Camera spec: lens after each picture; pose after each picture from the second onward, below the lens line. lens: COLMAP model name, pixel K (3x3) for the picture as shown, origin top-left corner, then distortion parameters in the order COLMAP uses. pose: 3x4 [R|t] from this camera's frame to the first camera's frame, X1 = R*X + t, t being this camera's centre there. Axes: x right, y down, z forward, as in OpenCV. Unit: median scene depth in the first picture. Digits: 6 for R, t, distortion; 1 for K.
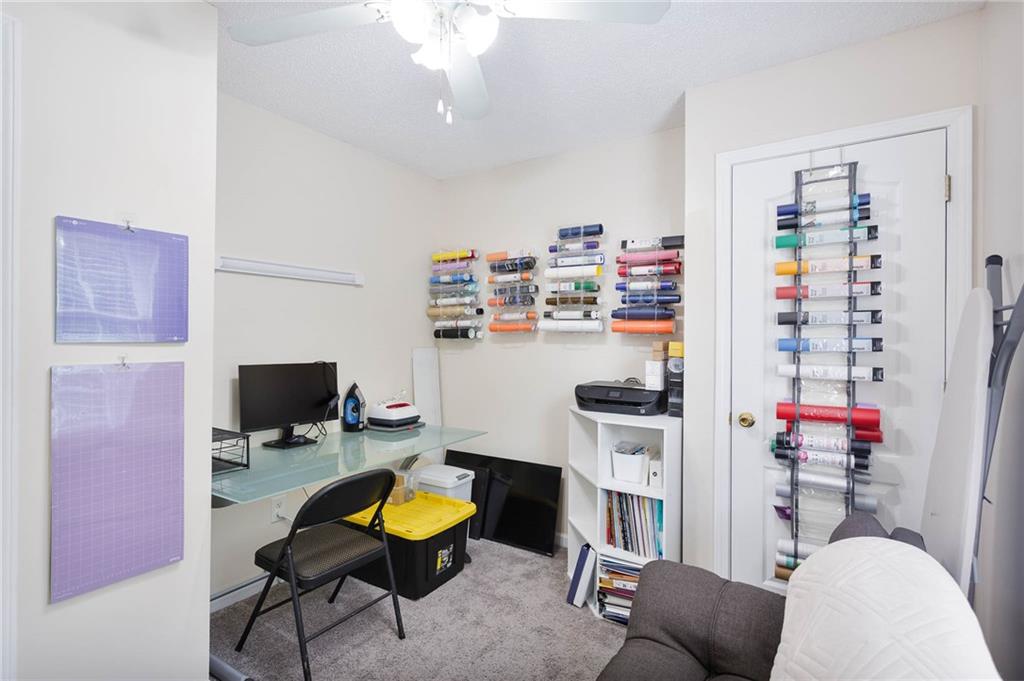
lens RADIAL K [[490.1, 0, 515.1], [0, 490.1, 342.2], [0, 0, 1]] dist [-0.004727, 0.001238]
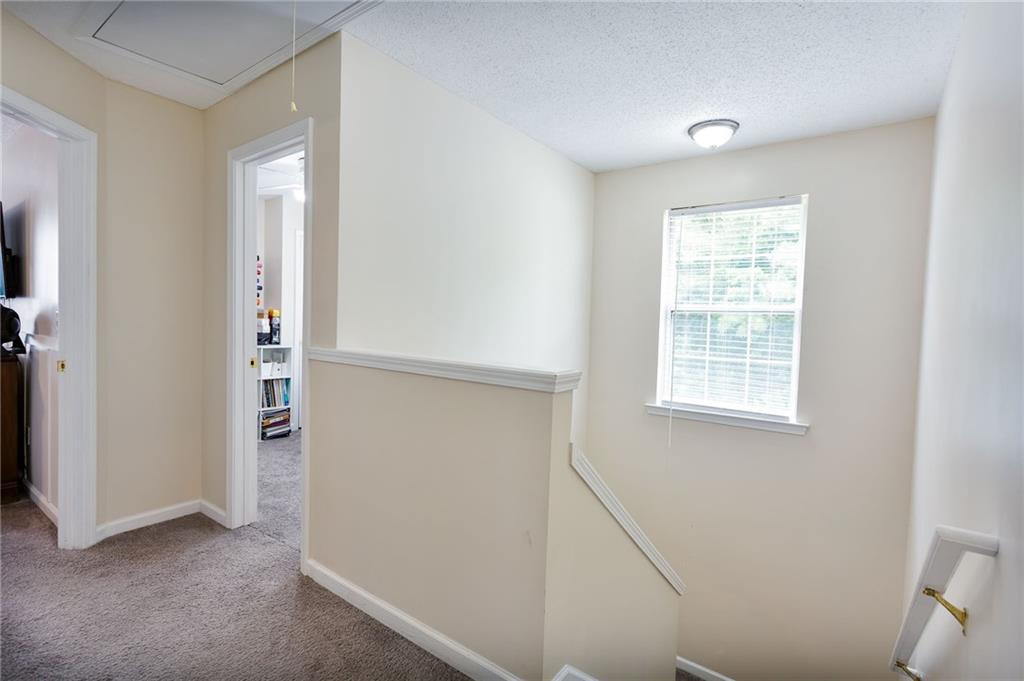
lens RADIAL K [[490.1, 0, 508.0], [0, 490.1, 338.4], [0, 0, 1]] dist [-0.004727, 0.001238]
pose [[0.070795, -0.043656, 0.996535, -1.842417], [-0.017975, 0.998824, 0.045033, 0.009440], [-0.997329, -0.021100, 0.069927, -0.185970]]
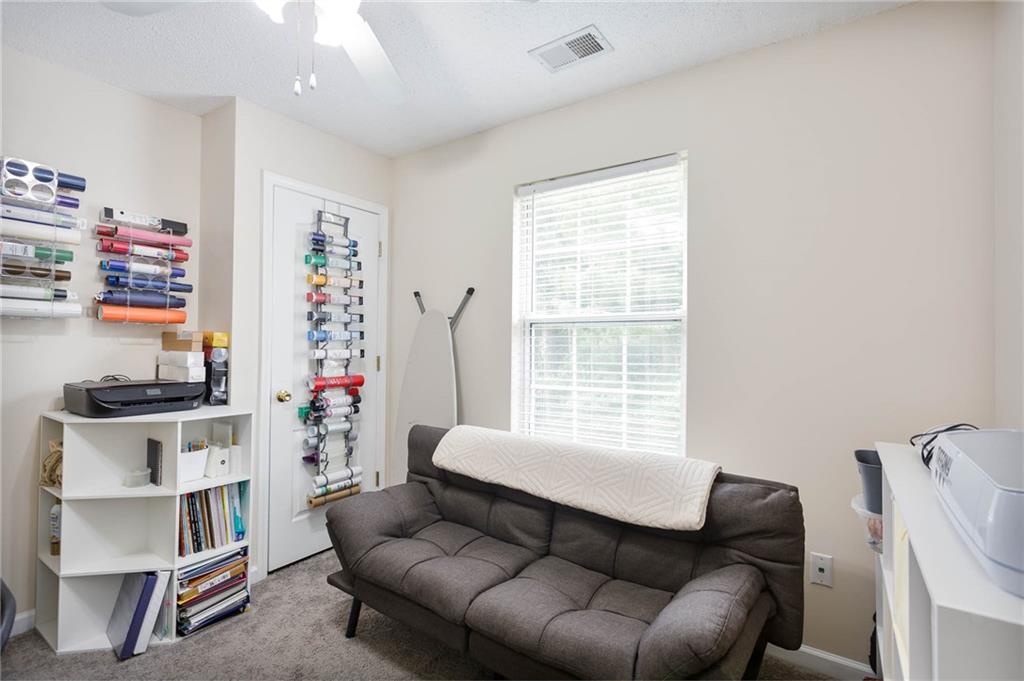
lens RADIAL K [[490.1, 0, 517.1], [0, 490.1, 334.8], [0, 0, 1]] dist [-0.004727, 0.001238]
pose [[0.009088, 0.003042, 0.999954, -0.725795], [-0.004272, 0.999986, -0.003003, 0.004537], [-0.999950, -0.004245, 0.009101, 0.381874]]
